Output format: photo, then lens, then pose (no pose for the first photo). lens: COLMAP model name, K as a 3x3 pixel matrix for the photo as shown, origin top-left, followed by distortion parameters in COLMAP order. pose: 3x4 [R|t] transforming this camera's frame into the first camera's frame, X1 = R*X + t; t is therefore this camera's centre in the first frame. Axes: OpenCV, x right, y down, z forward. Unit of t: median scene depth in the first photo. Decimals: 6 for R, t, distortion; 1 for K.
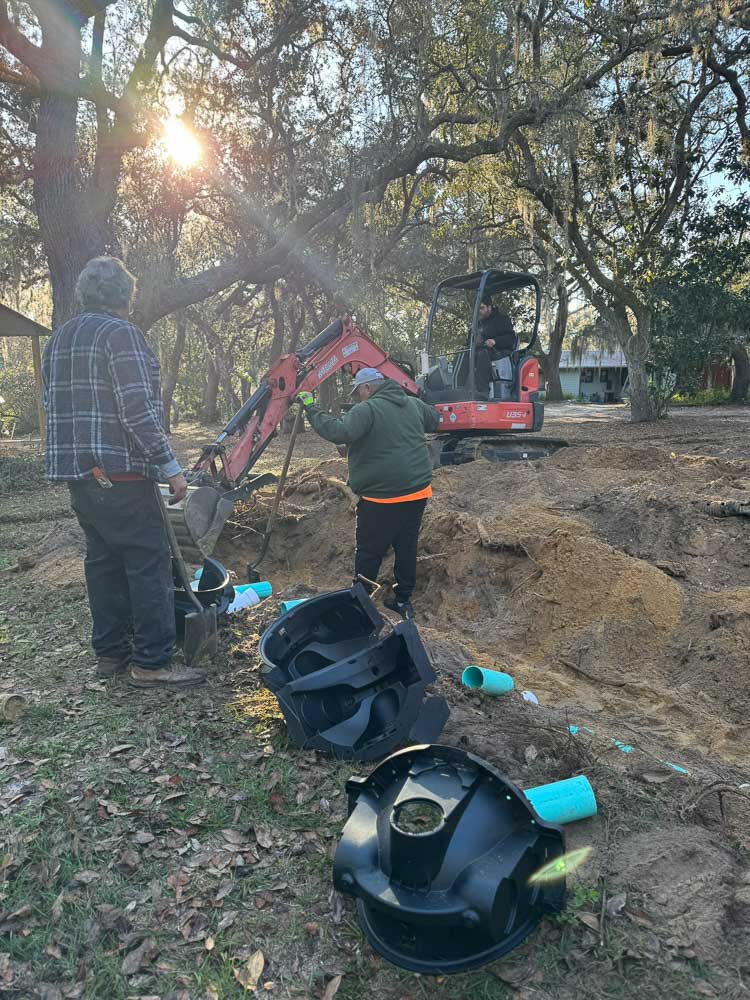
lens RADIAL K [[685.9, 0, 375.0], [0, 685.9, 500.0], [0, 0, 1]] dist [0.009253, -0.003546]
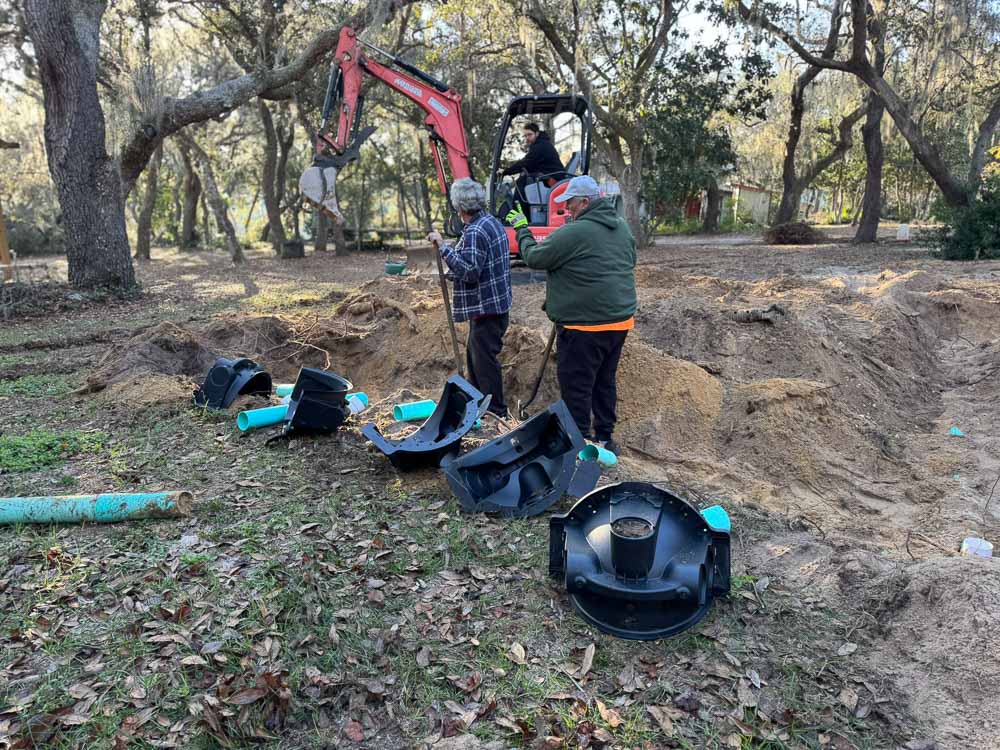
lens RADIAL K [[689.0, 0, 483.5], [0, 689.0, 372.4], [0, 0, 1]] dist [0.102931, -0.151110]
pose [[0.979342, -0.031281, 0.199774, -0.212398], [0.019768, 0.998040, 0.059367, 0.033944], [-0.201240, -0.054192, 0.978042, -0.104890]]
